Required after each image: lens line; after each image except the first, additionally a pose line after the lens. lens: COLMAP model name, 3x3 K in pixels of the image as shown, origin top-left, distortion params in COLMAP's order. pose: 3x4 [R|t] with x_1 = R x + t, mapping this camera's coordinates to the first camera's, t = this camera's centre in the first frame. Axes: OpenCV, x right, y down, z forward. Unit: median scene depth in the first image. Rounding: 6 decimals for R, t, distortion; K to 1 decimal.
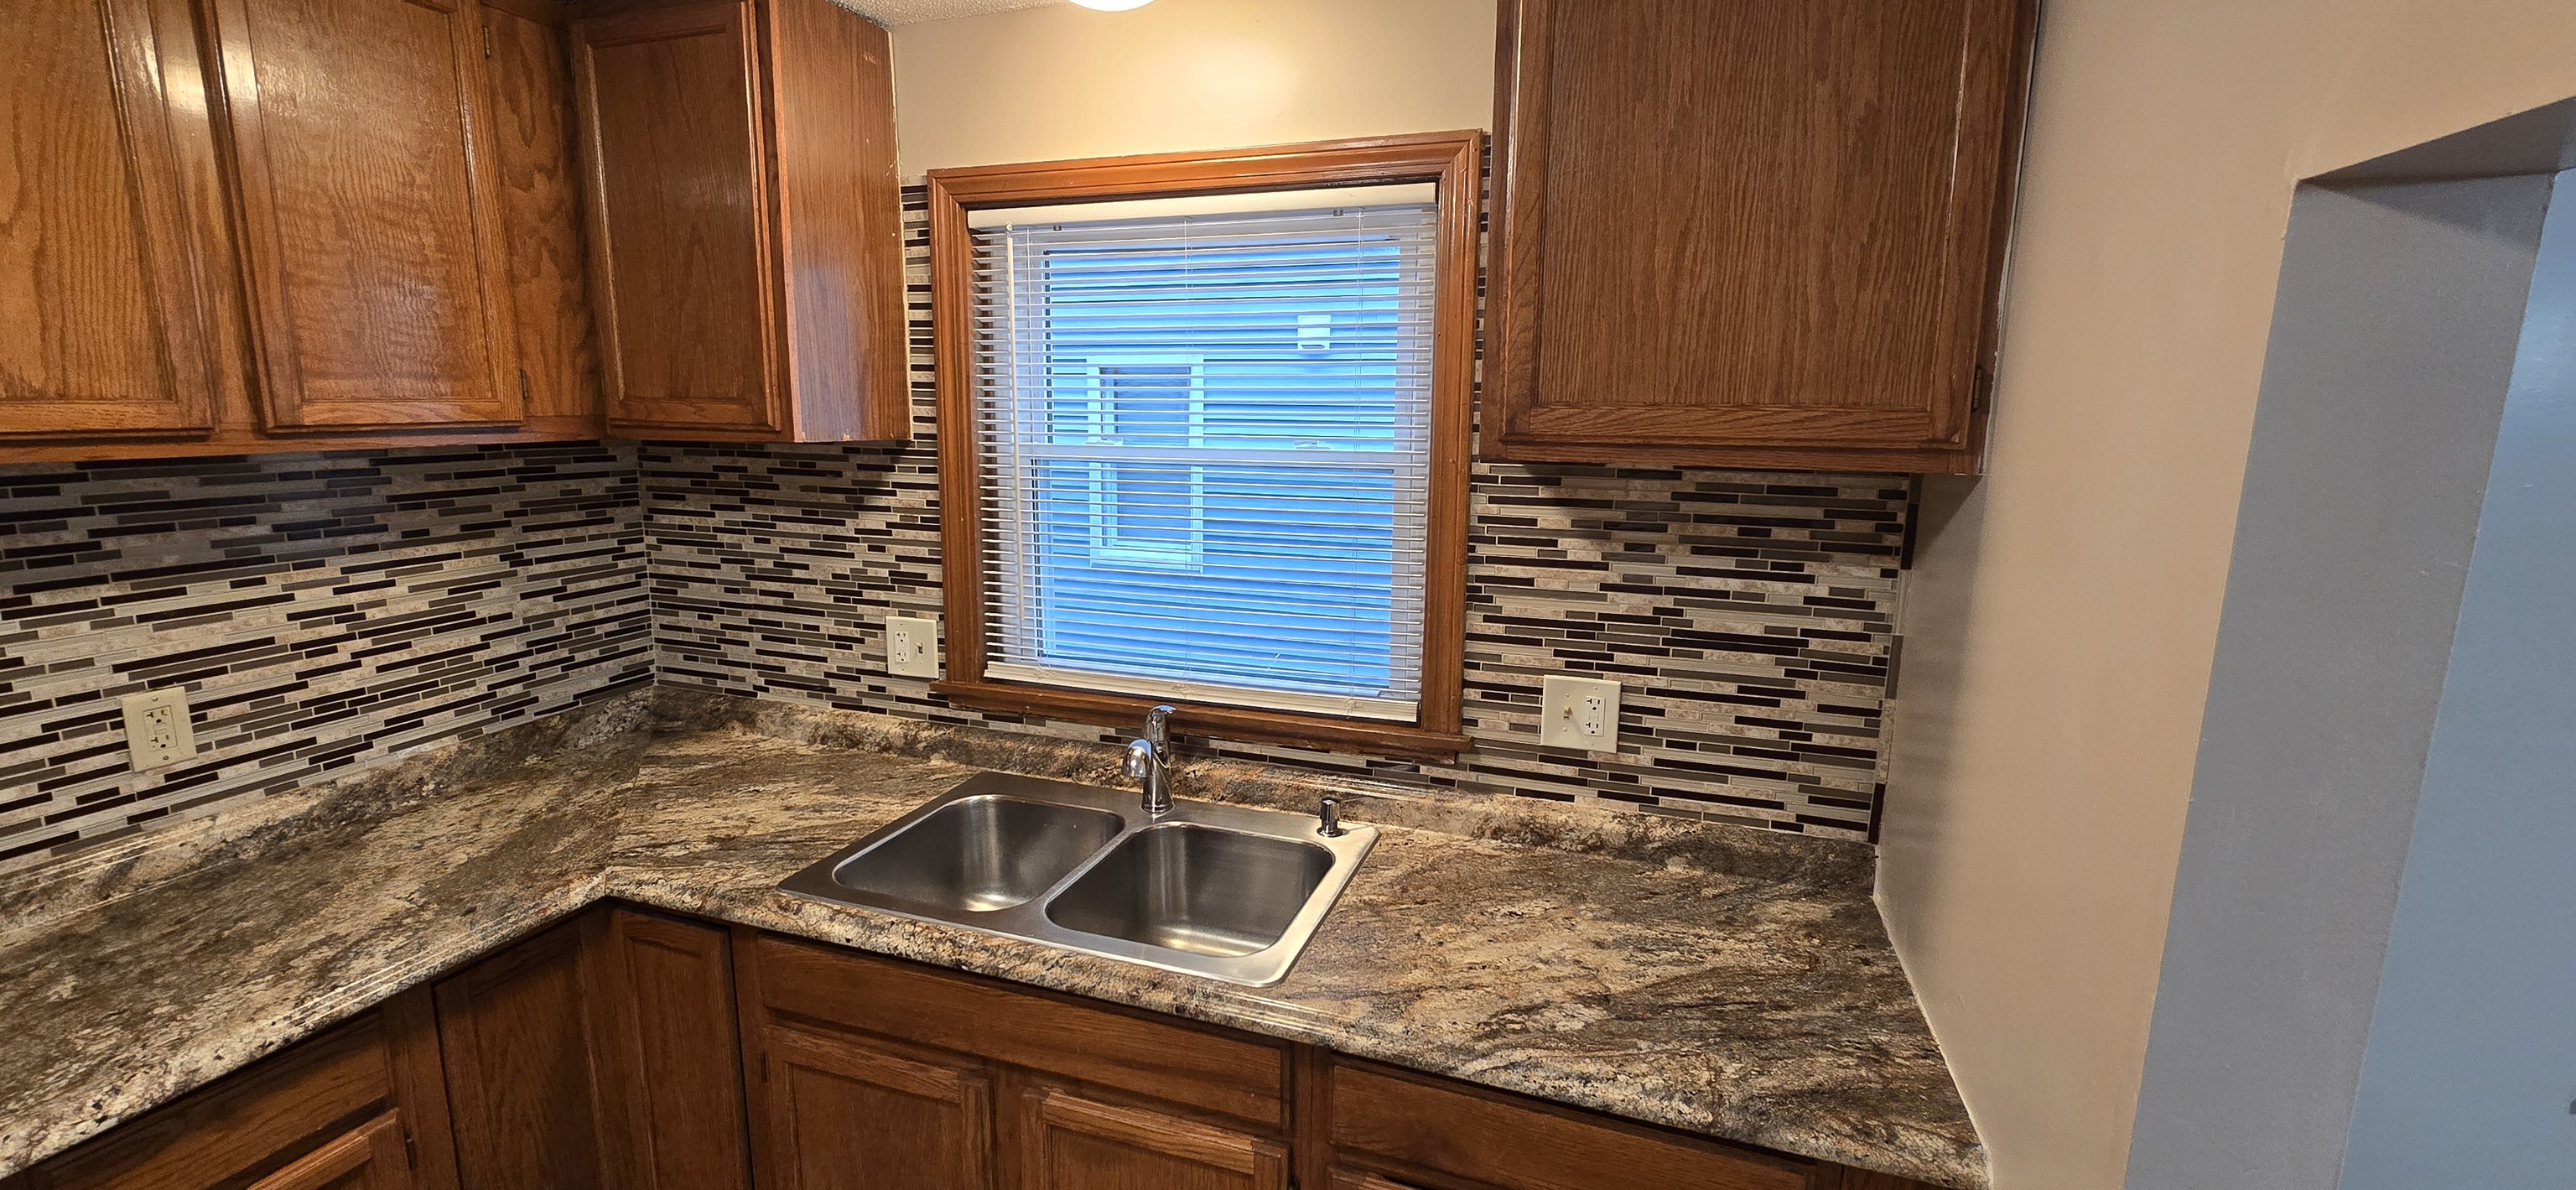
lens RADIAL K [[1059.4, 0, 1288.0], [0, 1059.4, 595.0], [0, 0, 1]] dist [0.000488, -0.000051]
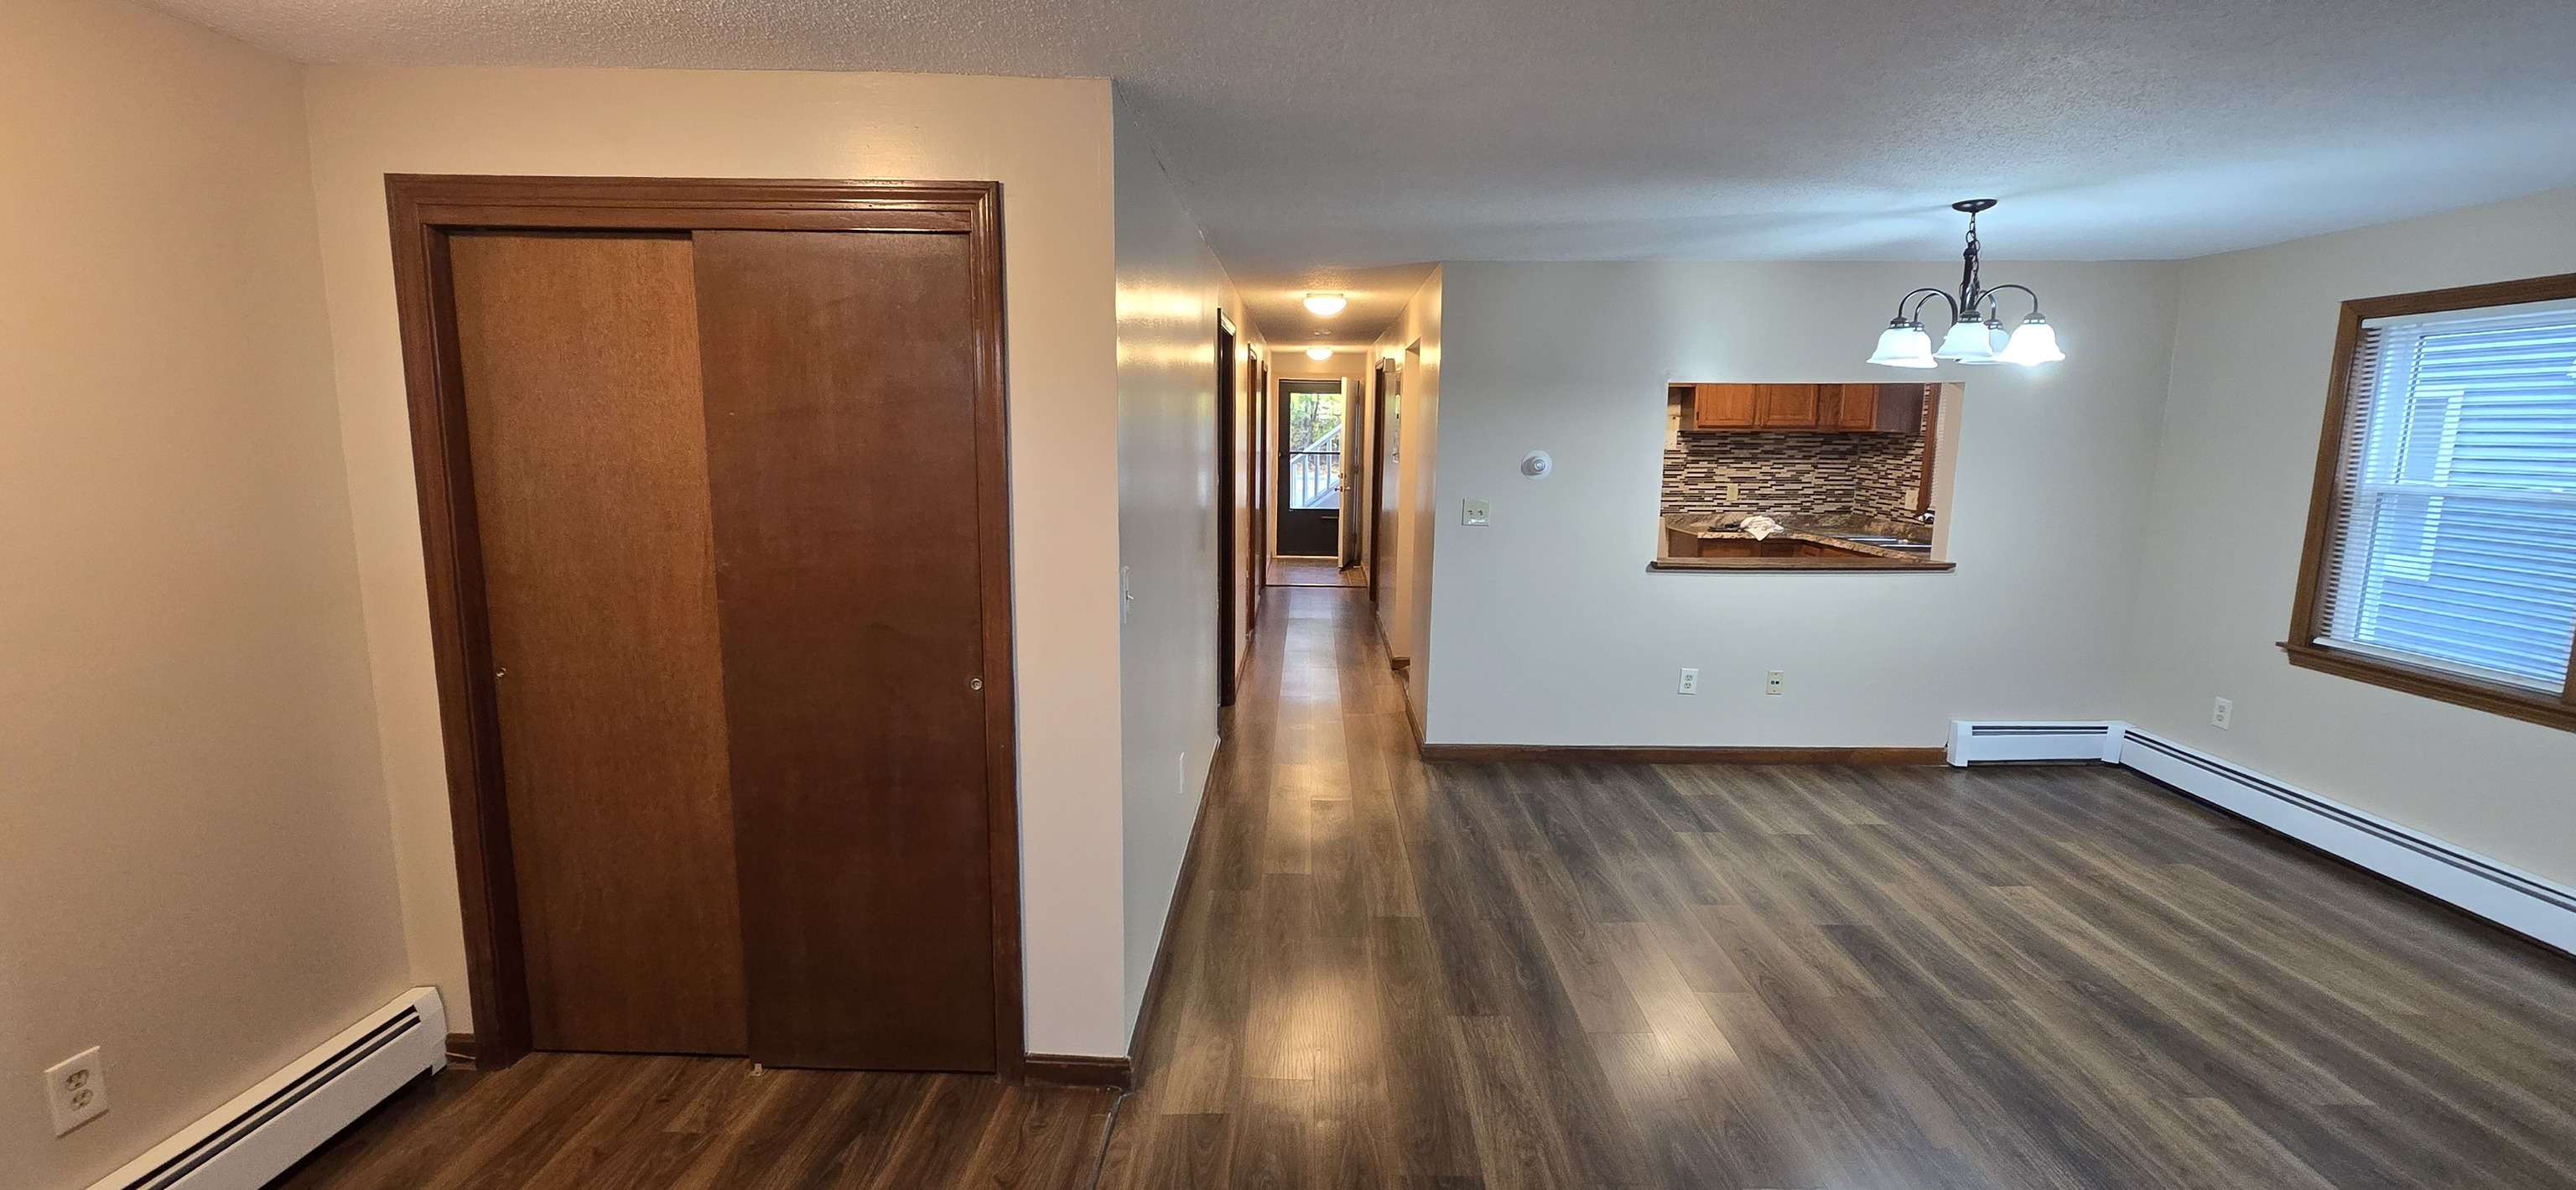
lens RADIAL K [[1059.4, 0, 1288.0], [0, 1059.4, 595.0], [0, 0, 1]] dist [0.000488, -0.000051]
pose [[0.298374, 0.140589, -0.944038, 2.034535], [-0.177913, 0.979949, 0.089705, 0.362905], [0.937721, 0.141190, 0.317404, -1.623113]]
